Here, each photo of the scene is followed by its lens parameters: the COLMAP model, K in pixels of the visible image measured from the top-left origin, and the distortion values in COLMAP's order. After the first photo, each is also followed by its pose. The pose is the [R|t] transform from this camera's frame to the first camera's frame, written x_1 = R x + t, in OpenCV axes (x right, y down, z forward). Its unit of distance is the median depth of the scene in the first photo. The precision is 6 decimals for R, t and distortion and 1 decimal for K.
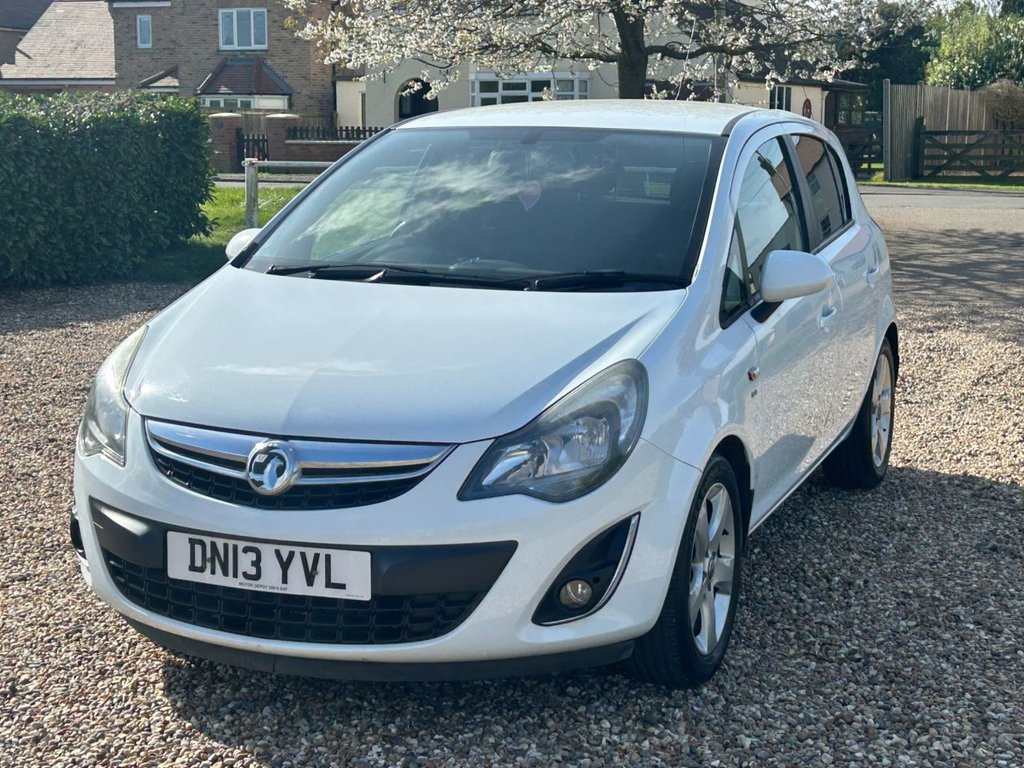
lens RADIAL K [[1695.3, 0, 512.0], [0, 1695.3, 384.0], [0, 0, 1]] dist [0.225668, -0.860121]
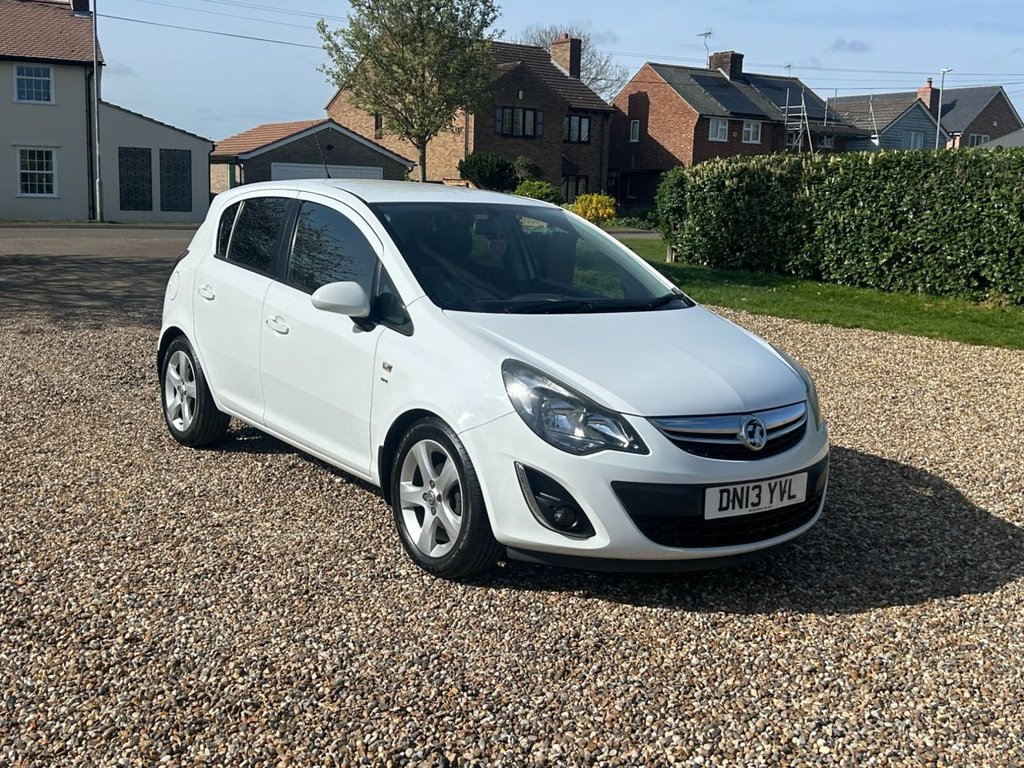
lens RADIAL K [[1136.2, 0, 512.0], [0, 1136.2, 384.0], [0, 0, 1]] dist [0.116409, -0.307782]
pose [[0.535247, -0.125132, 0.835376, -1.121711], [0.096231, 0.991561, 0.086870, -0.107002], [-0.839196, 0.033892, 0.542772, 0.614809]]
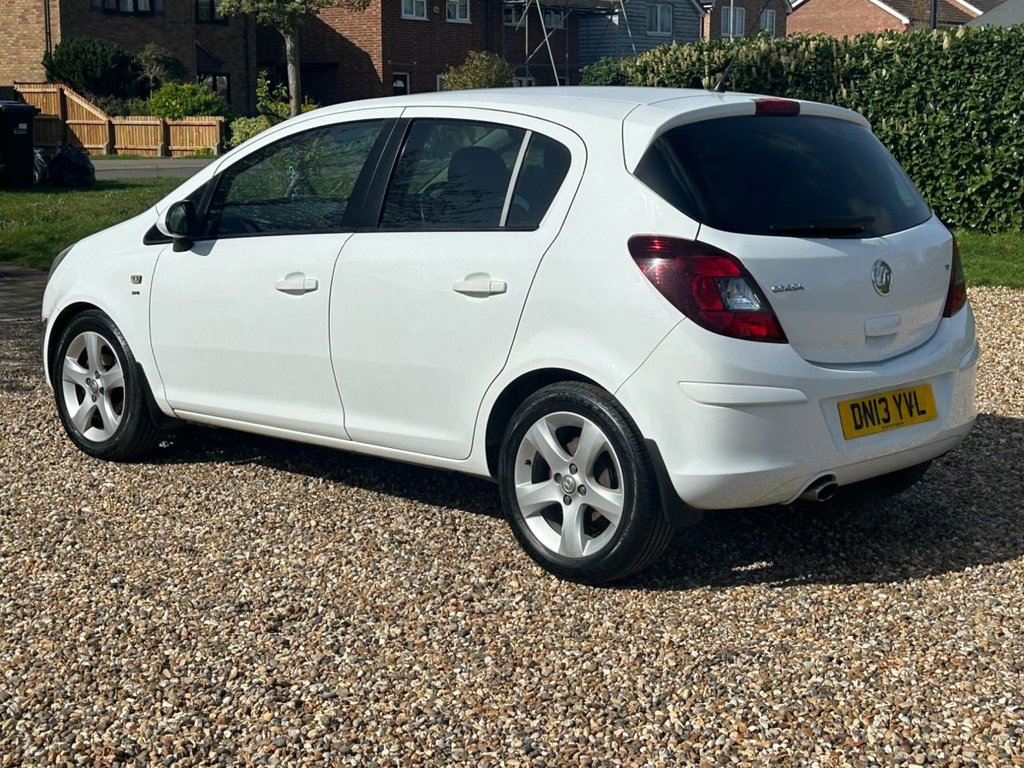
lens RADIAL K [[1653.2, 0, 512.0], [0, 1653.2, 384.0], [0, 0, 1]] dist [0.233605, -0.831030]
pose [[0.235929, -0.161494, 0.958257, -1.232862], [0.142501, 0.981184, 0.130273, -0.288454], [-0.961265, 0.105818, 0.254503, 1.816886]]
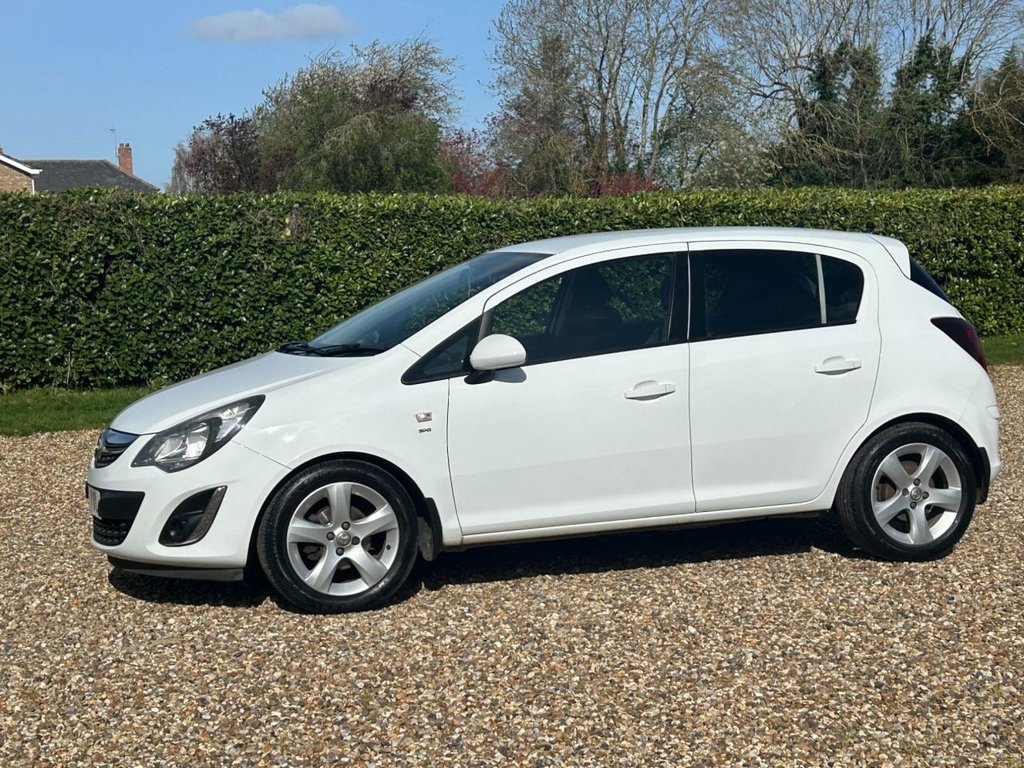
lens RADIAL K [[1676.6, 0, 512.0], [0, 1676.6, 384.0], [0, 0, 1]] dist [0.260902, -1.070674]
pose [[-0.746983, -0.030534, 0.664142, -0.943020], [0.124909, 0.974711, 0.185302, -0.547126], [-0.653004, 0.221374, -0.724278, 3.622672]]
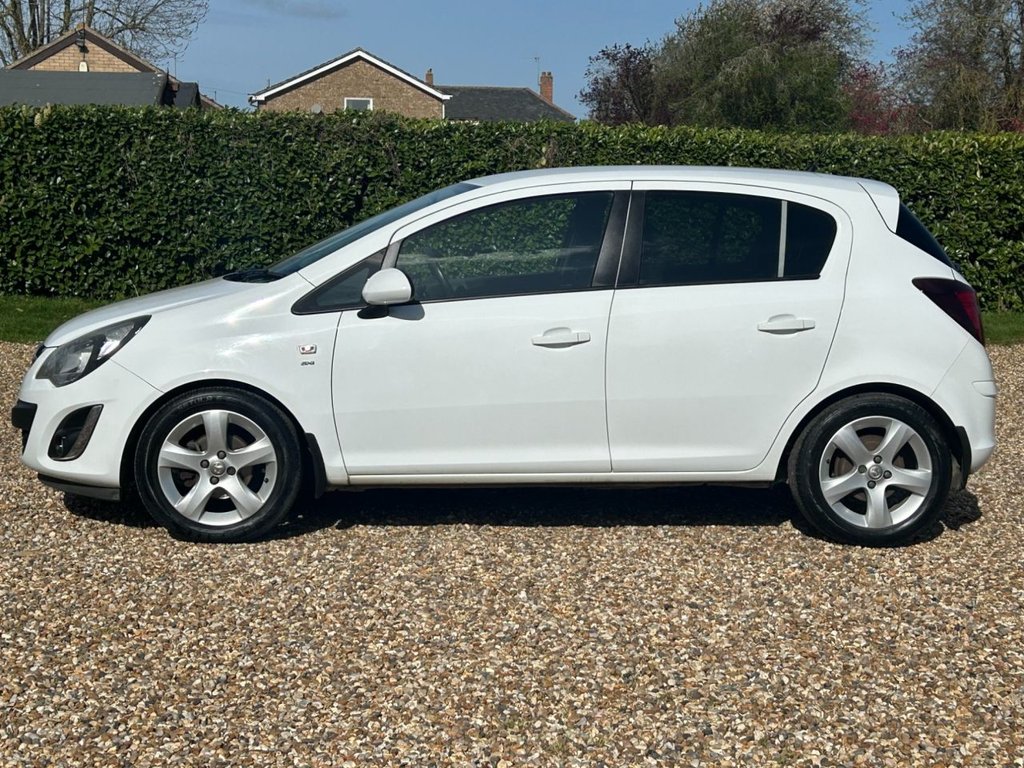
lens RADIAL K [[1676.6, 0, 512.0], [0, 1676.6, 384.0], [0, 0, 1]] dist [0.260902, -1.070674]
pose [[-0.555756, -0.104586, 0.824741, -1.198373], [0.104961, 0.975289, 0.194406, -0.480289], [-0.824693, 0.194608, -0.531045, 3.199463]]
